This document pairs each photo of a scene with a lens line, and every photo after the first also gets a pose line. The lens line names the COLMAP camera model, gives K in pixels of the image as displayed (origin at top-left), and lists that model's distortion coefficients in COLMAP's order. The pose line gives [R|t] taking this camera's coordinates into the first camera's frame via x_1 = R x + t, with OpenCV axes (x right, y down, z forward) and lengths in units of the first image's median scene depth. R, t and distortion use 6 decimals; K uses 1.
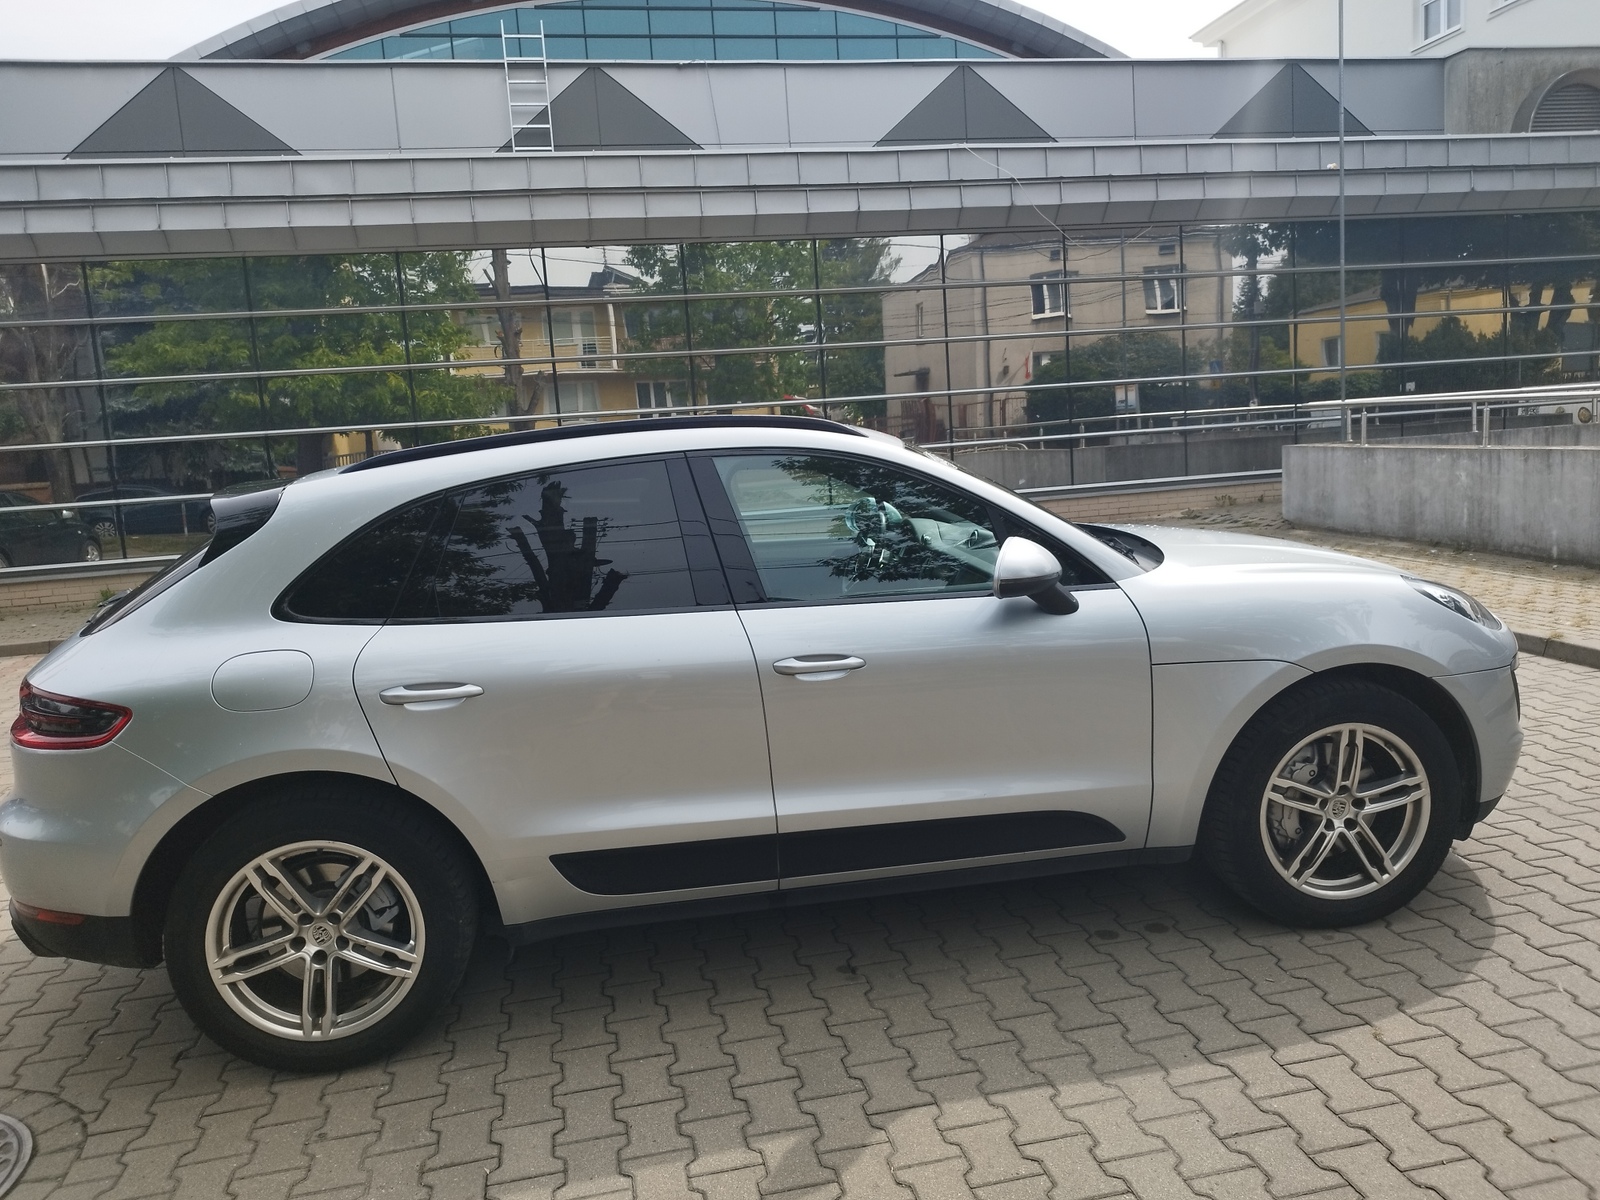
lens RADIAL K [[1151.4, 0, 797.8], [0, 1151.4, 599.8], [0, 0, 1]] dist [0.027410, -0.027343]
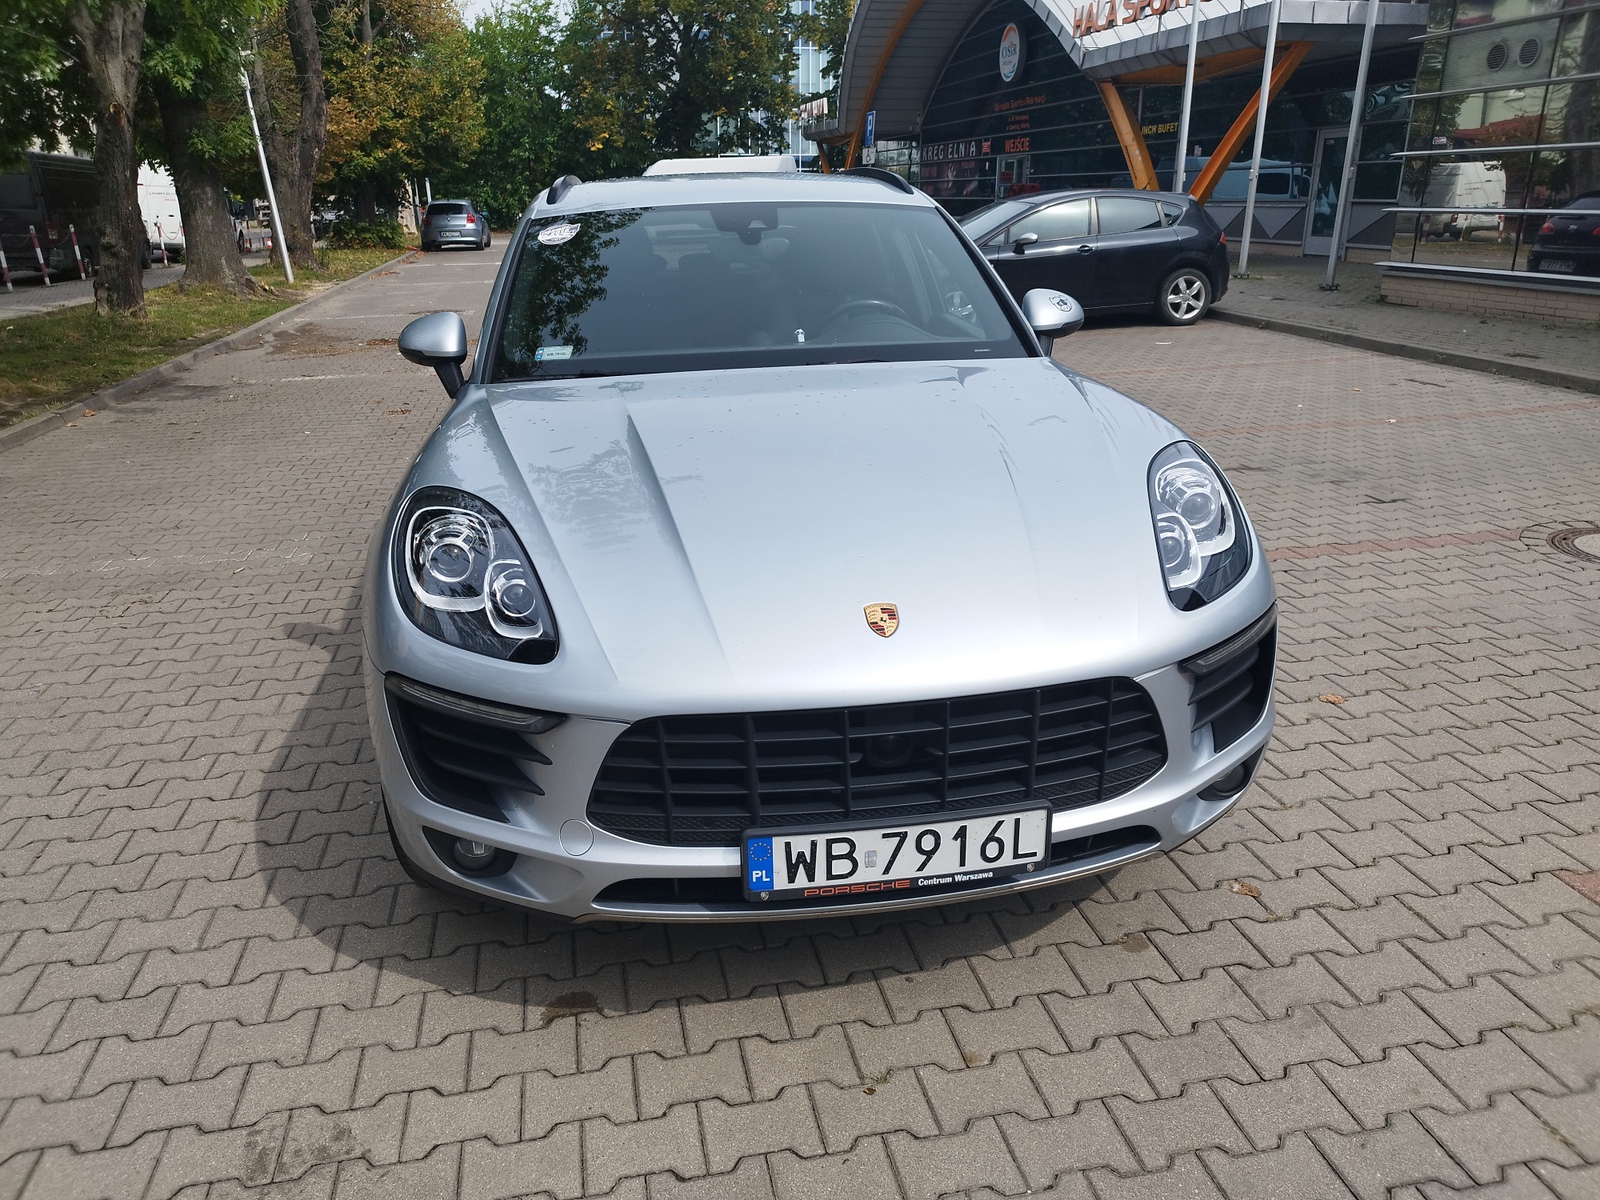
lens RADIAL K [[1151.4, 0, 791.5], [0, 1151.4, 589.2], [0, 0, 1]] dist [0.027410, -0.027343]
pose [[-0.000706, 0.387119, -0.922029, 1.324024], [-0.133181, 0.913780, 0.383757, -0.285640], [0.991091, 0.123068, 0.050912, 1.340895]]
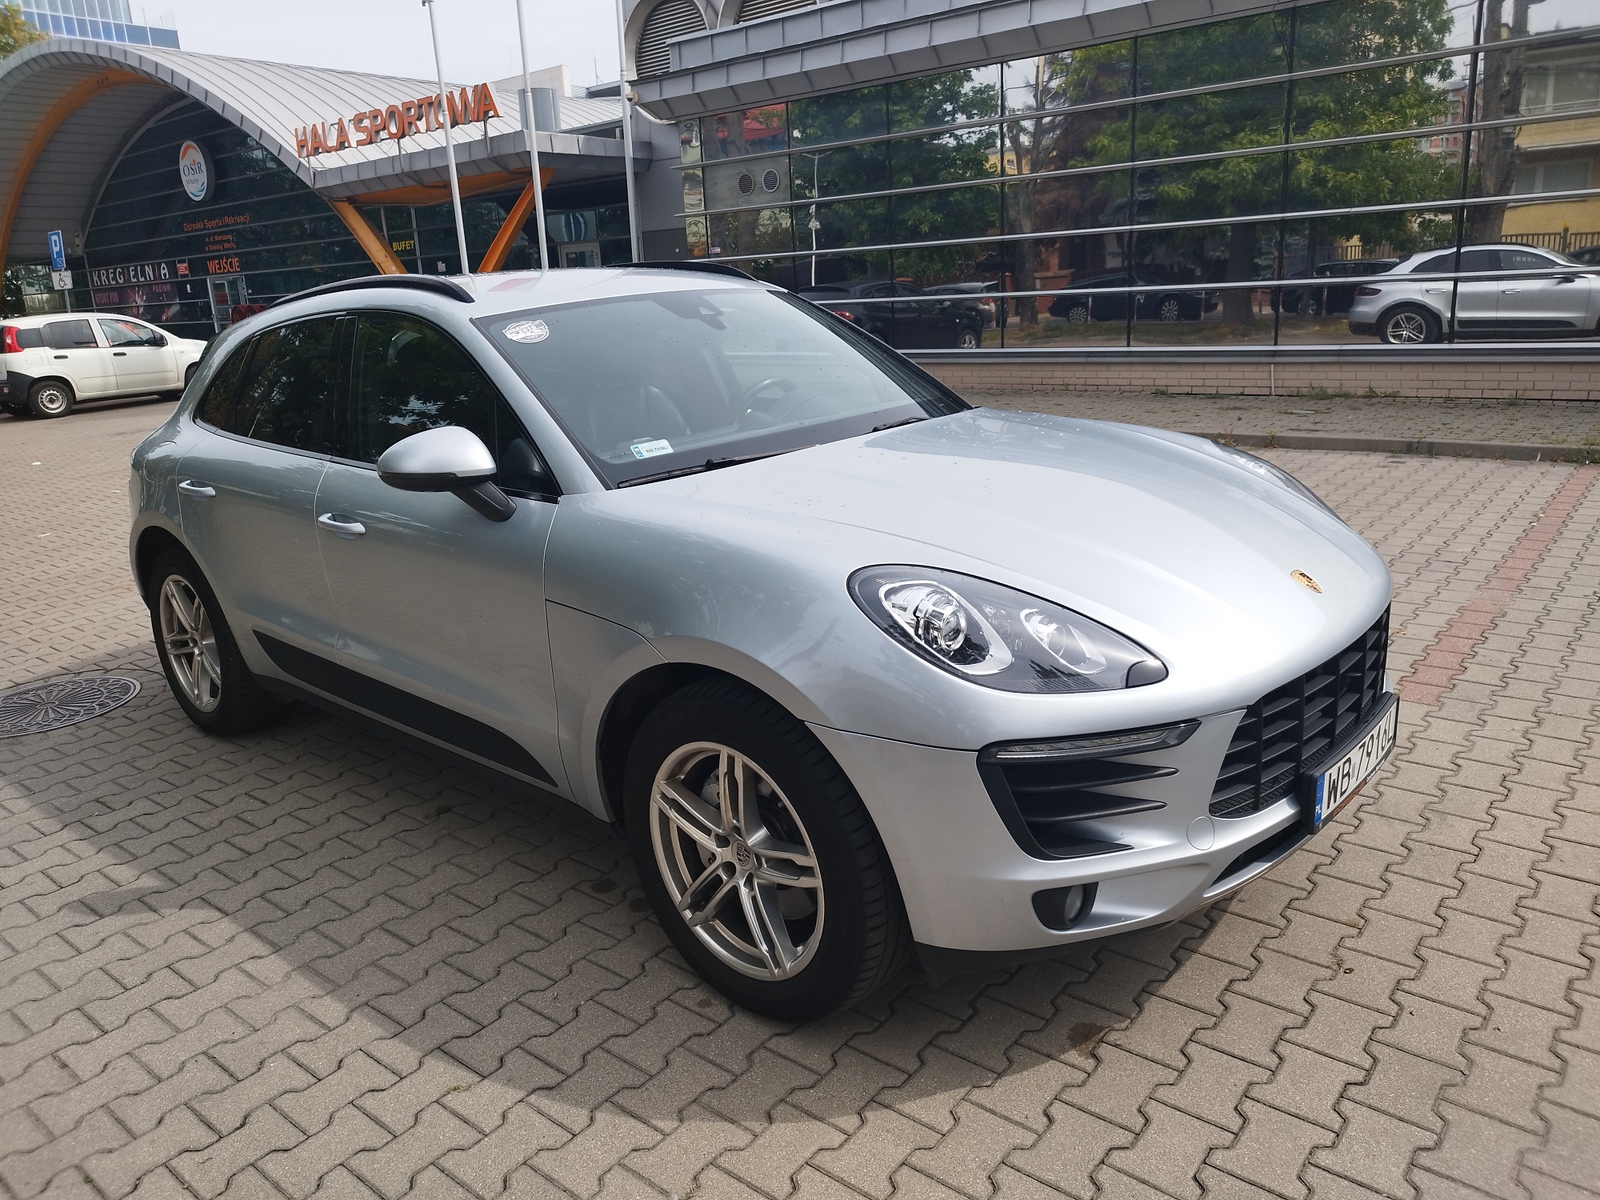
lens RADIAL K [[1151.4, 0, 796.6], [0, 1151.4, 590.0], [0, 0, 1]] dist [0.027410, -0.027343]
pose [[0.633435, 0.230640, -0.738624, 1.104828], [-0.099422, 0.970893, 0.217904, -0.161814], [0.767382, -0.064592, 0.637929, 0.639092]]
